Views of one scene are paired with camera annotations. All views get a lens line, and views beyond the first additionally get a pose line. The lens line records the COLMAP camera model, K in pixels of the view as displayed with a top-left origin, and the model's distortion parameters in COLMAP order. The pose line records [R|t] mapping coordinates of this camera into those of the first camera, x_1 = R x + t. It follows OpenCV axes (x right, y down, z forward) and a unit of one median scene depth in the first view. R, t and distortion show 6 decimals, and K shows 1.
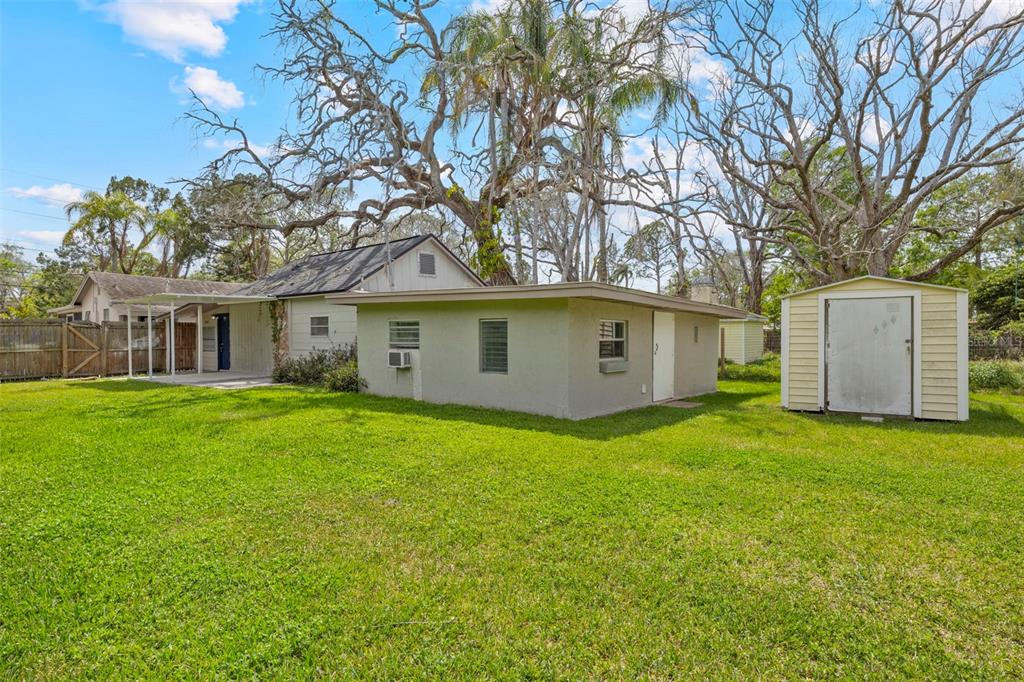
lens RADIAL K [[571.5, 0, 512.0], [0, 571.5, 341.0], [0, 0, 1]] dist [0.001500, 0.000512]
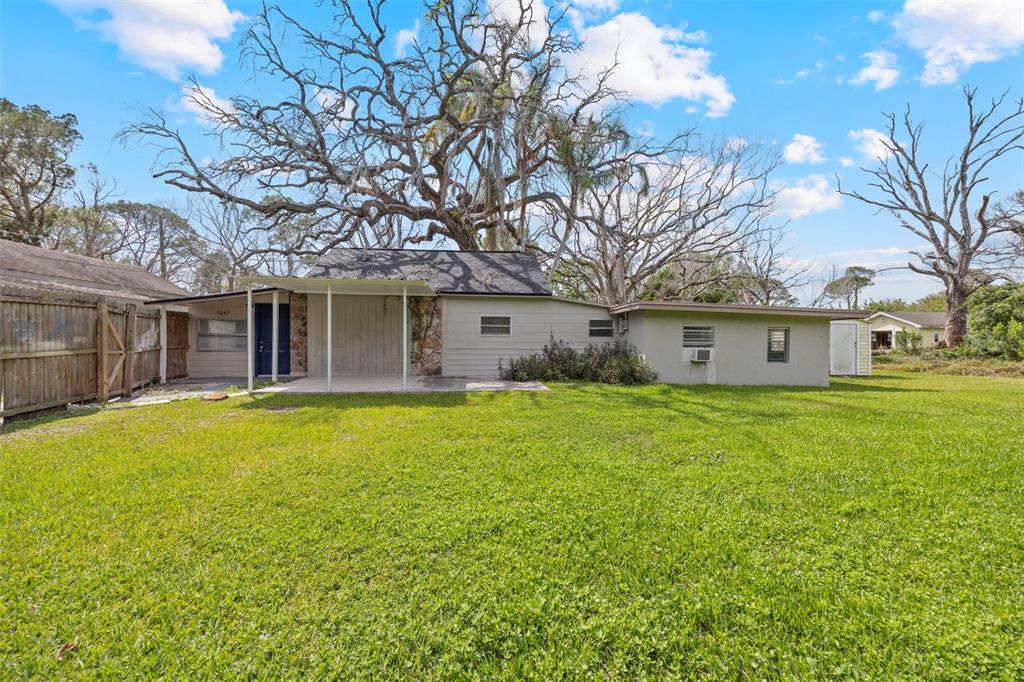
lens RADIAL K [[393.6, 0, 512.0], [0, 393.6, 341.0], [0, 0, 1]] dist [0.000488, -0.000093]
pose [[0.713693, 0.006734, 0.700427, -0.803169], [-0.008303, 0.999965, -0.001154, 0.002567], [-0.700410, -0.004992, 0.713723, 0.465942]]
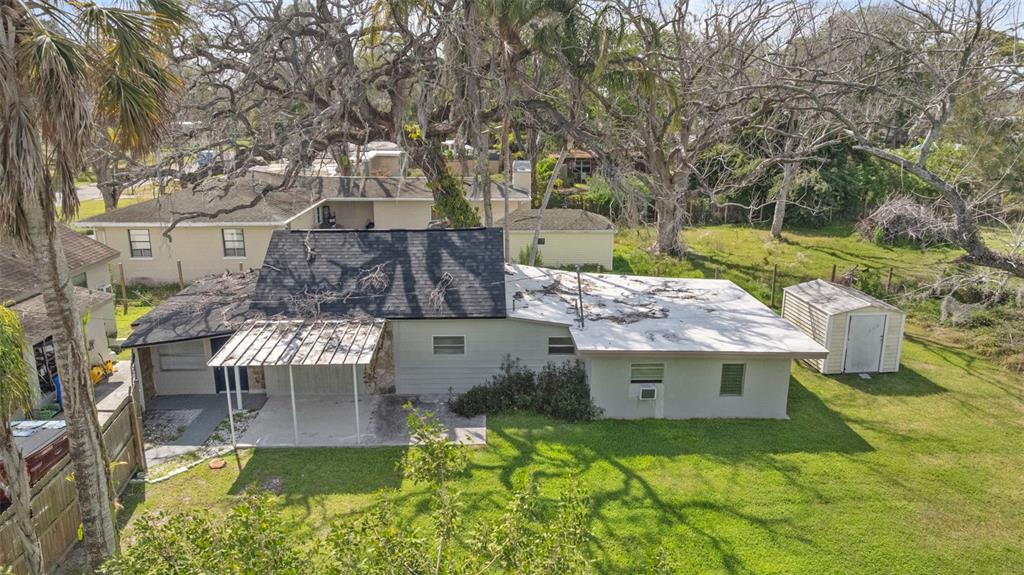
lens RADIAL K [[751.3, 0, 512.0], [0, 751.3, 287.5], [0, 0, 1]] dist [-0.027865, 0.000931]
pose [[0.760151, -0.158254, 0.630179, -1.051099], [-0.005754, 0.968207, 0.250082, -0.448004], [-0.649721, -0.193726, 0.735073, -0.018043]]
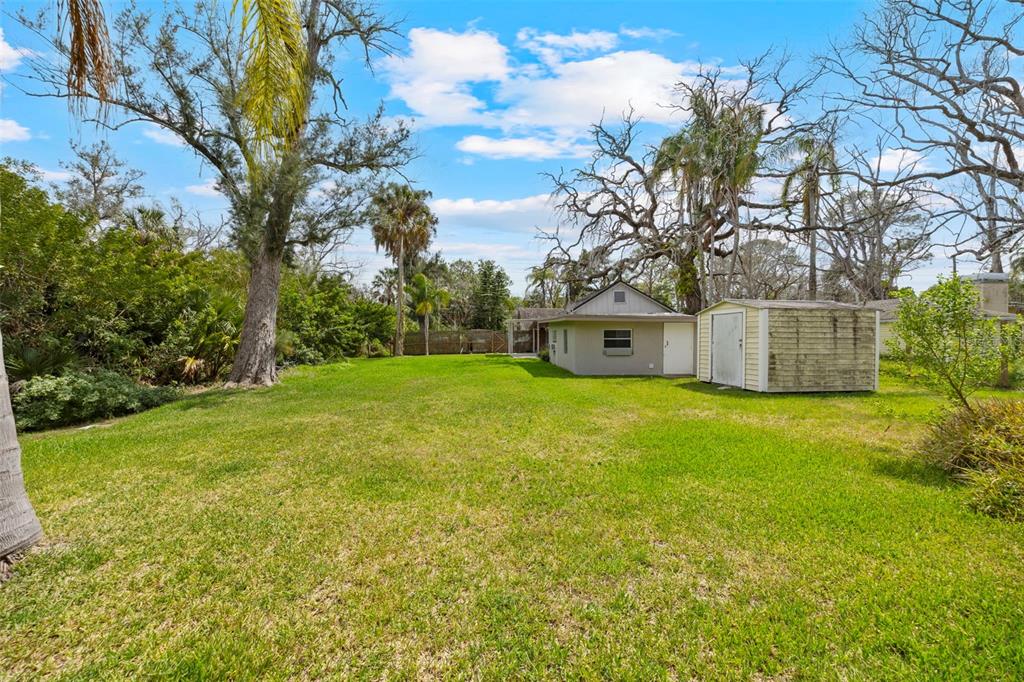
lens RADIAL K [[393.6, 0, 512.0], [0, 393.6, 341.0], [0, 0, 1]] dist [0.000488, -0.000093]
pose [[0.670941, 0.006713, -0.741480, 0.606440], [0.001432, 0.999945, 0.010349, -0.006156], [0.741509, -0.008005, 0.670895, -0.119410]]
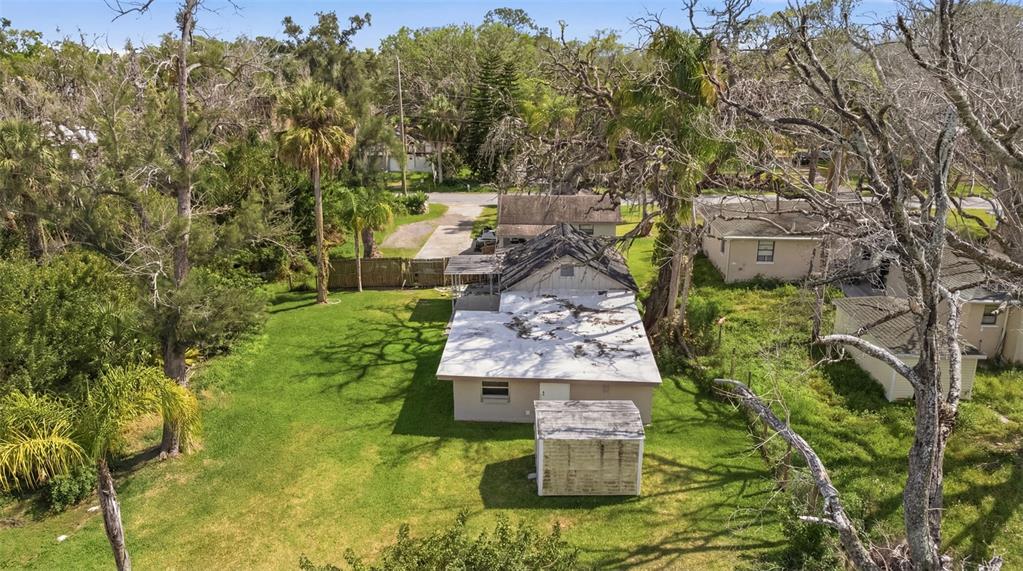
lens RADIAL K [[739.5, 0, 511.5], [0, 739.5, 285.5], [0, 0, 1]] dist [-0.060281, -0.000312]
pose [[0.577401, 0.245730, -0.778604, 1.401910], [-0.001039, 0.953854, 0.300269, -0.737235], [0.816460, -0.172567, 0.551012, -0.223527]]
